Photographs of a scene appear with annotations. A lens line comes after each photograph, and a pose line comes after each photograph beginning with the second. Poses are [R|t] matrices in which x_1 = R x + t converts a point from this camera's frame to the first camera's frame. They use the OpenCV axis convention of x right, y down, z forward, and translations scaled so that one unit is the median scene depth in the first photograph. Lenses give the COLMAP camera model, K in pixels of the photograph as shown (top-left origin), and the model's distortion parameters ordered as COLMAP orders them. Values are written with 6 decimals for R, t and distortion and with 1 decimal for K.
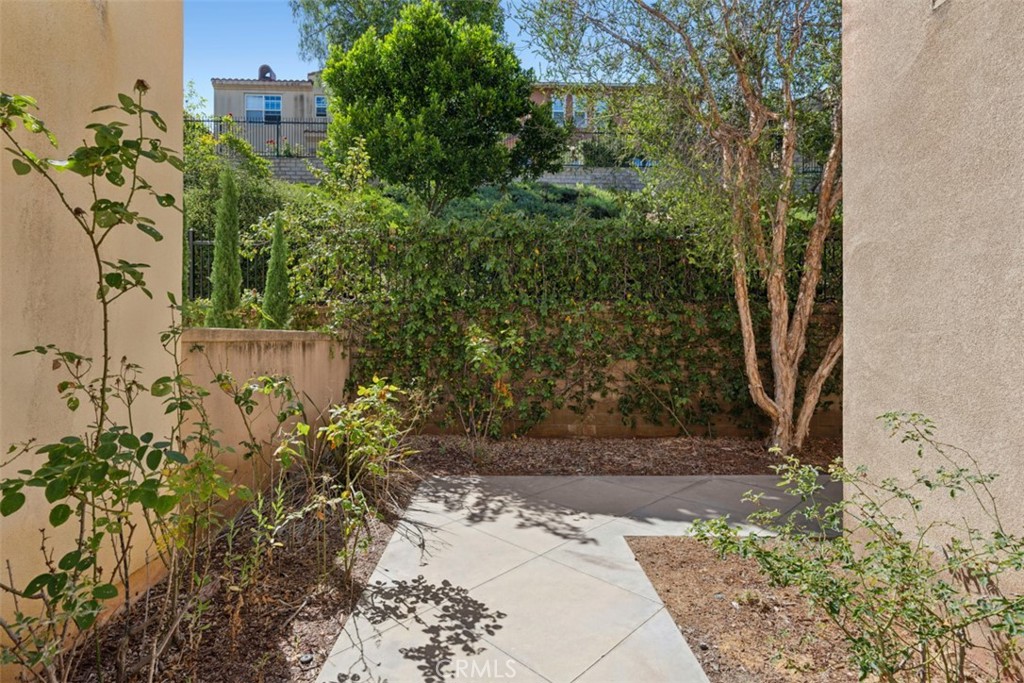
lens RADIAL K [[508.7, 0, 512.9], [0, 508.7, 339.6], [0, 0, 1]] dist [-0.012375, 0.000565]
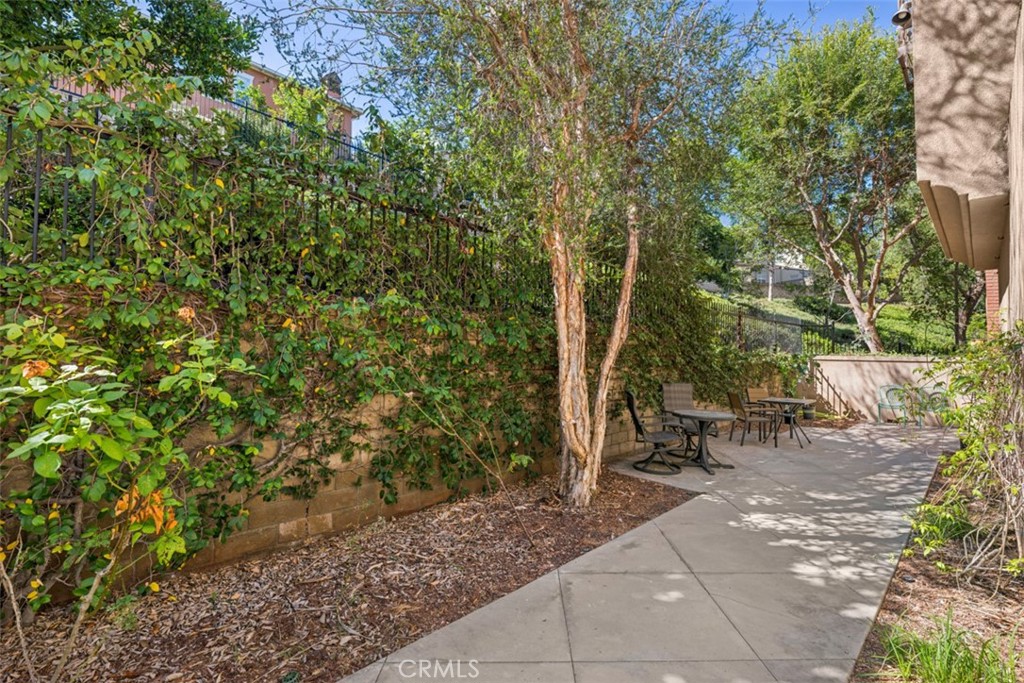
lens RADIAL K [[448.1, 0, 514.8], [0, 448.1, 342.1], [0, 0, 1]] dist [0.000997, 0.000415]
pose [[0.716261, 0.021701, 0.697495, -0.046545], [0.005072, 0.999328, -0.036299, -0.003888], [-0.697814, 0.029537, 0.715669, 0.498260]]
